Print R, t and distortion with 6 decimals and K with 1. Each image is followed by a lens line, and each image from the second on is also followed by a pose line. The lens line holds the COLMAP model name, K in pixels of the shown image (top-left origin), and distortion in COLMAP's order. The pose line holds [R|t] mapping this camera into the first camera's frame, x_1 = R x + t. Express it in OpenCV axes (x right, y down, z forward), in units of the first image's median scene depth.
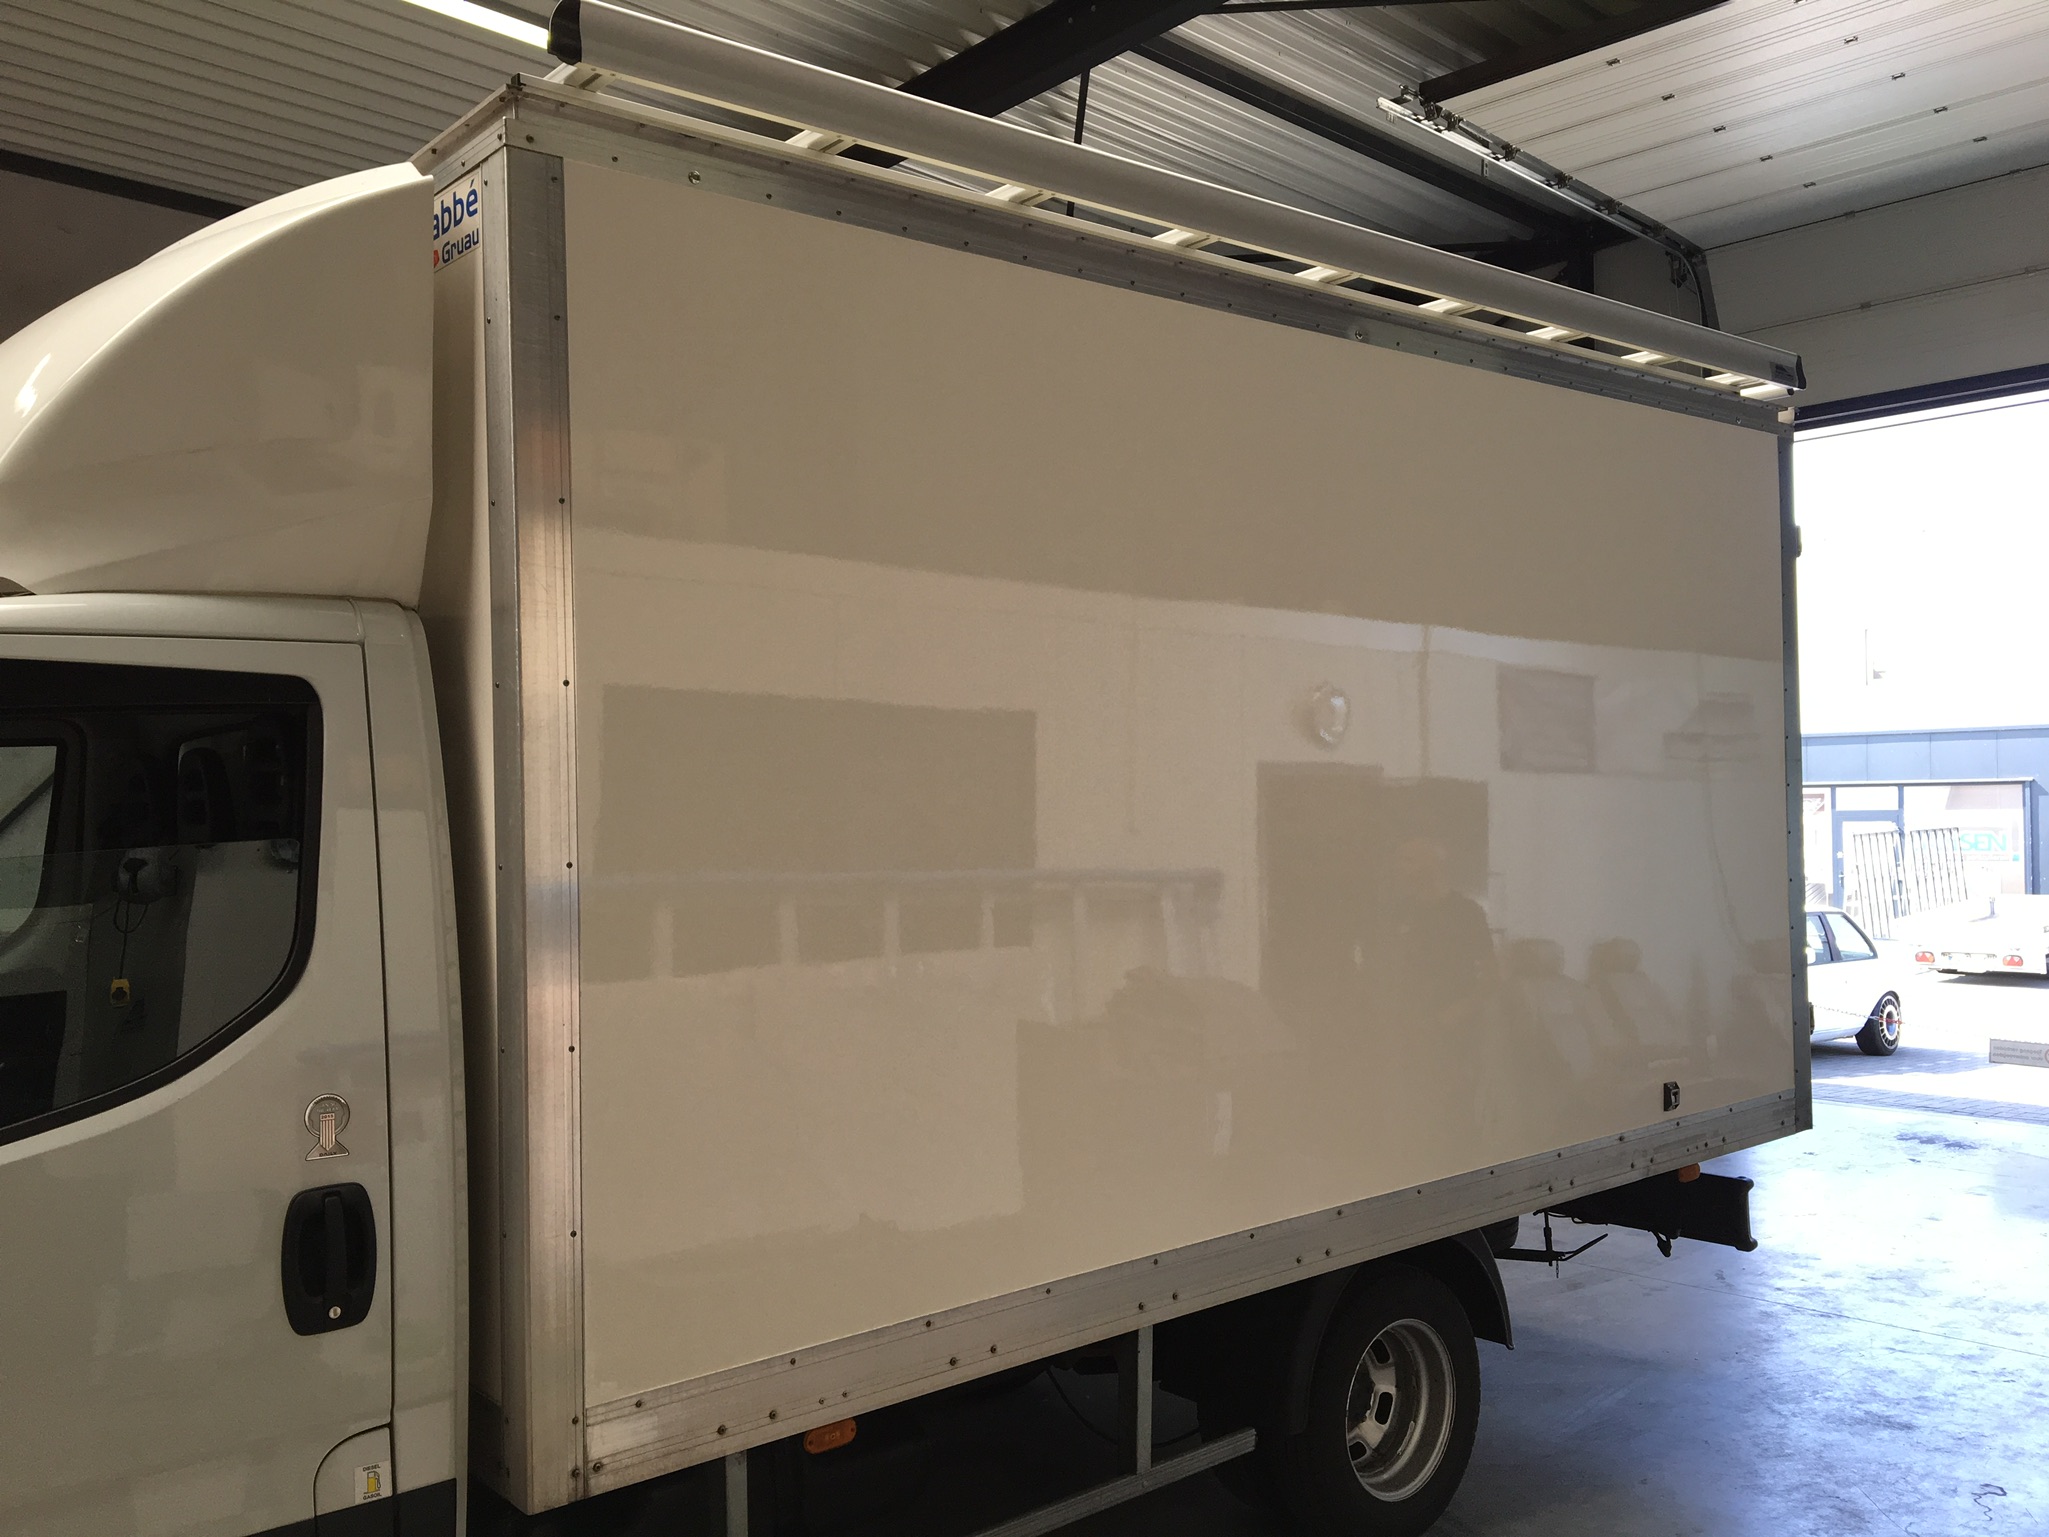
lens RADIAL K [[1767.0, 0, 1024.5], [0, 1767.0, 768.5], [0, 0, 1]] dist [0.081154, -0.095978]
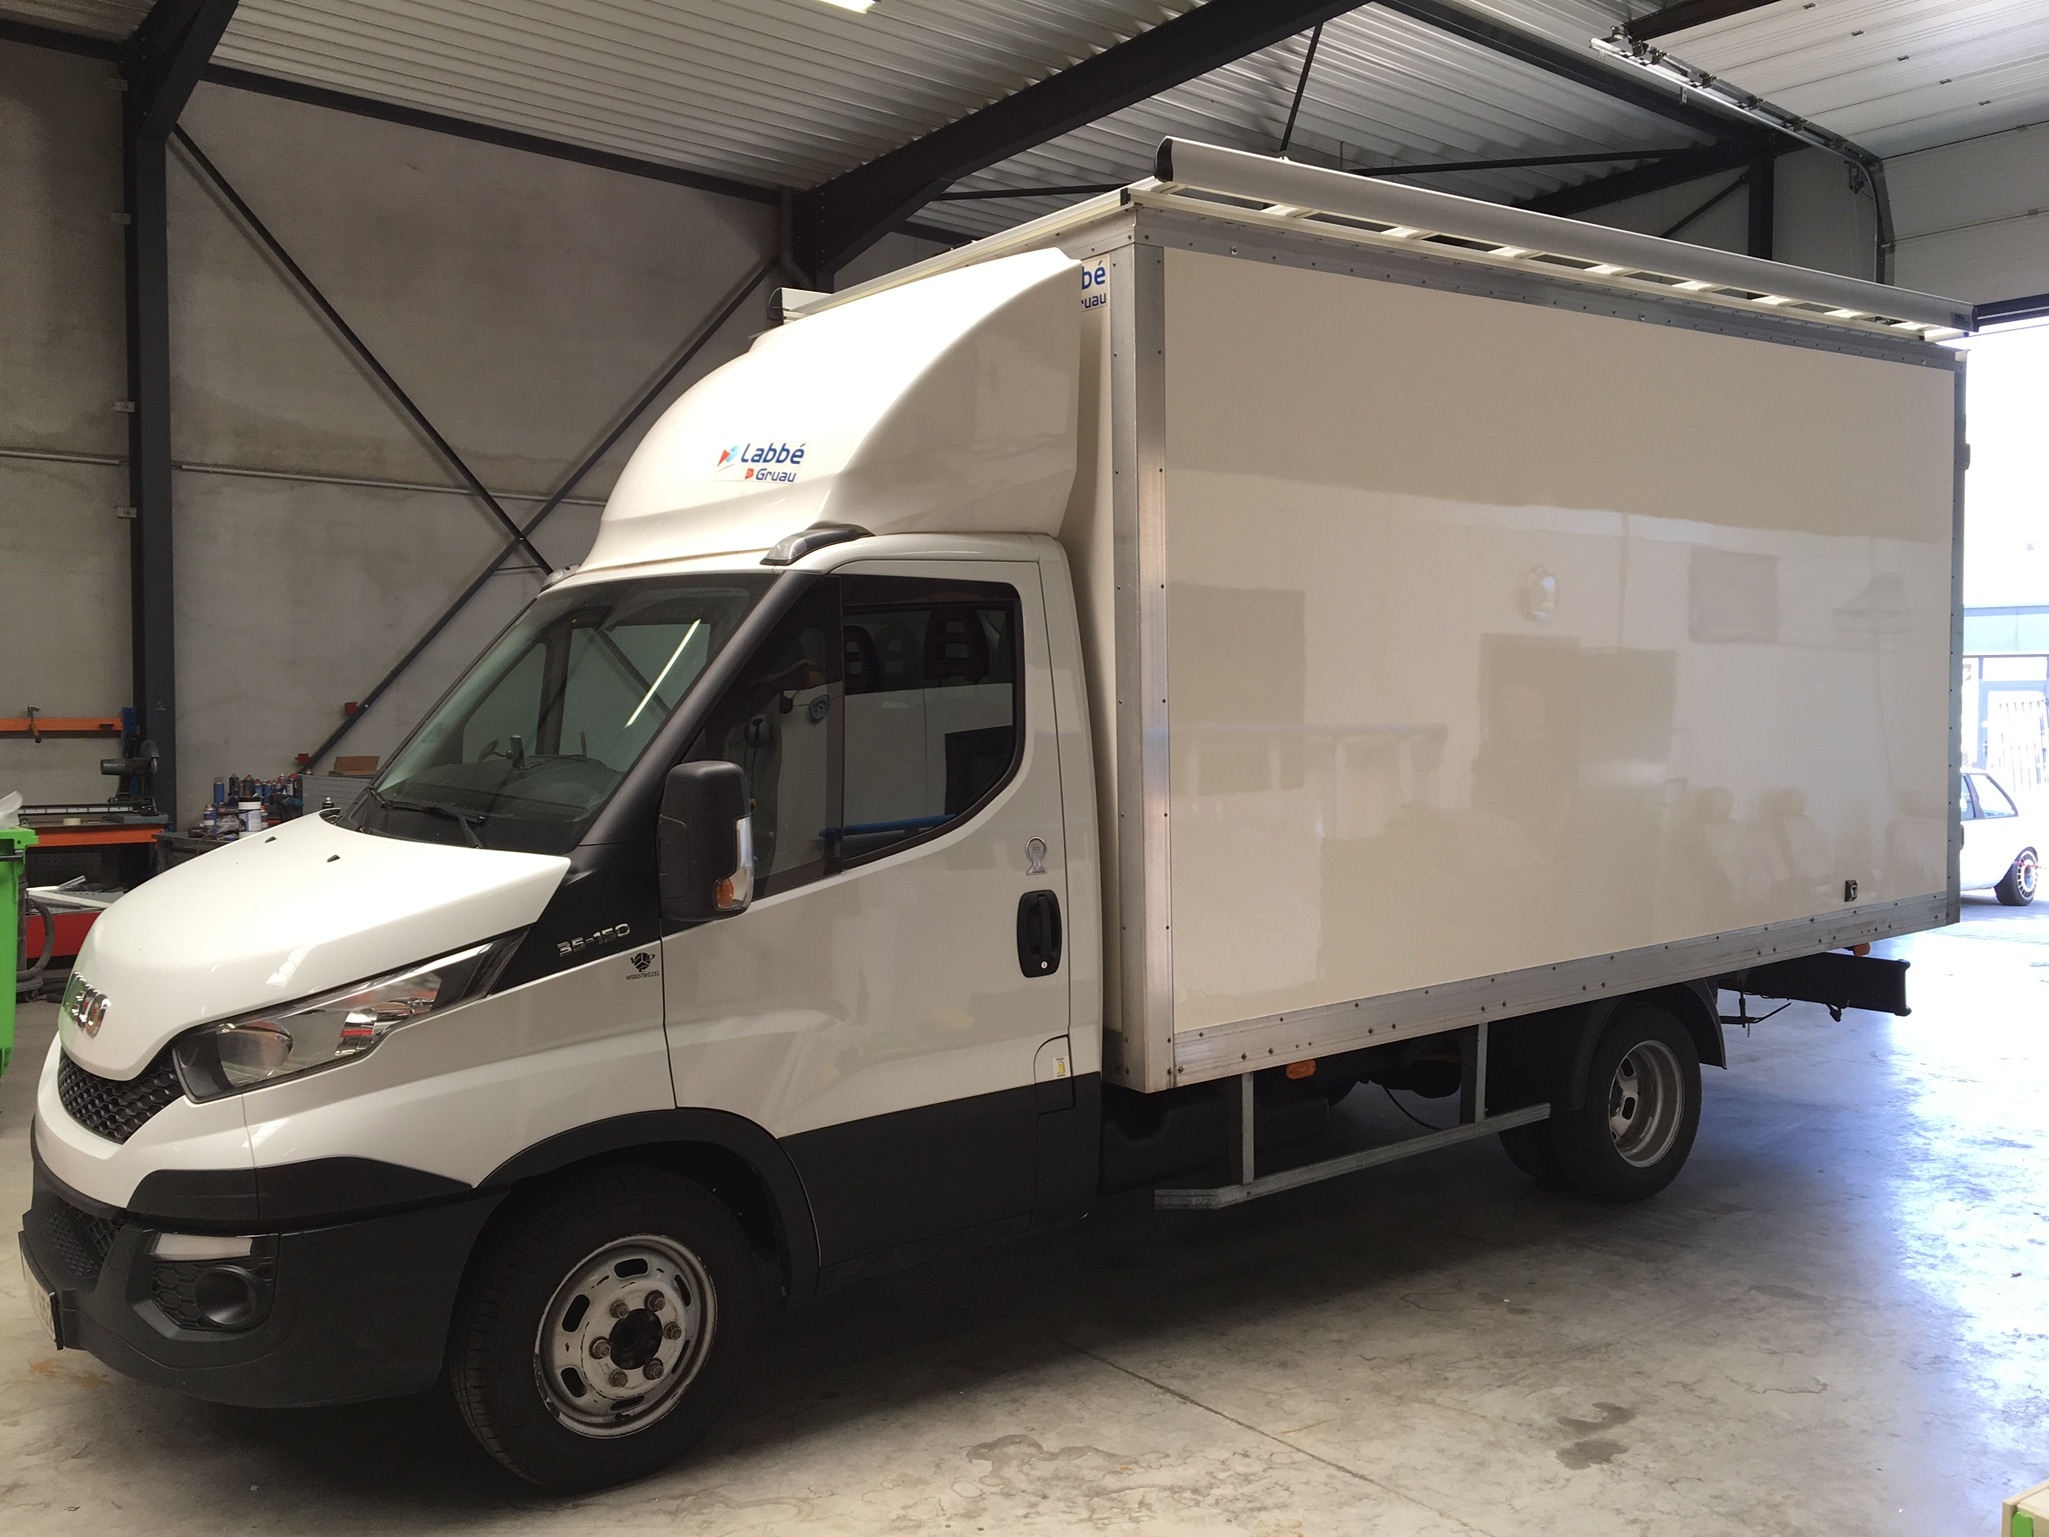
lens RADIAL K [[1767.0, 0, 1024.5], [0, 1767.0, 768.5], [0, 0, 1]] dist [0.081154, -0.095978]
pose [[0.997970, 0.006161, -0.063389, -0.135812], [-0.001539, 0.997352, 0.072706, 0.000179], [0.063670, -0.072461, 0.995337, -0.287136]]
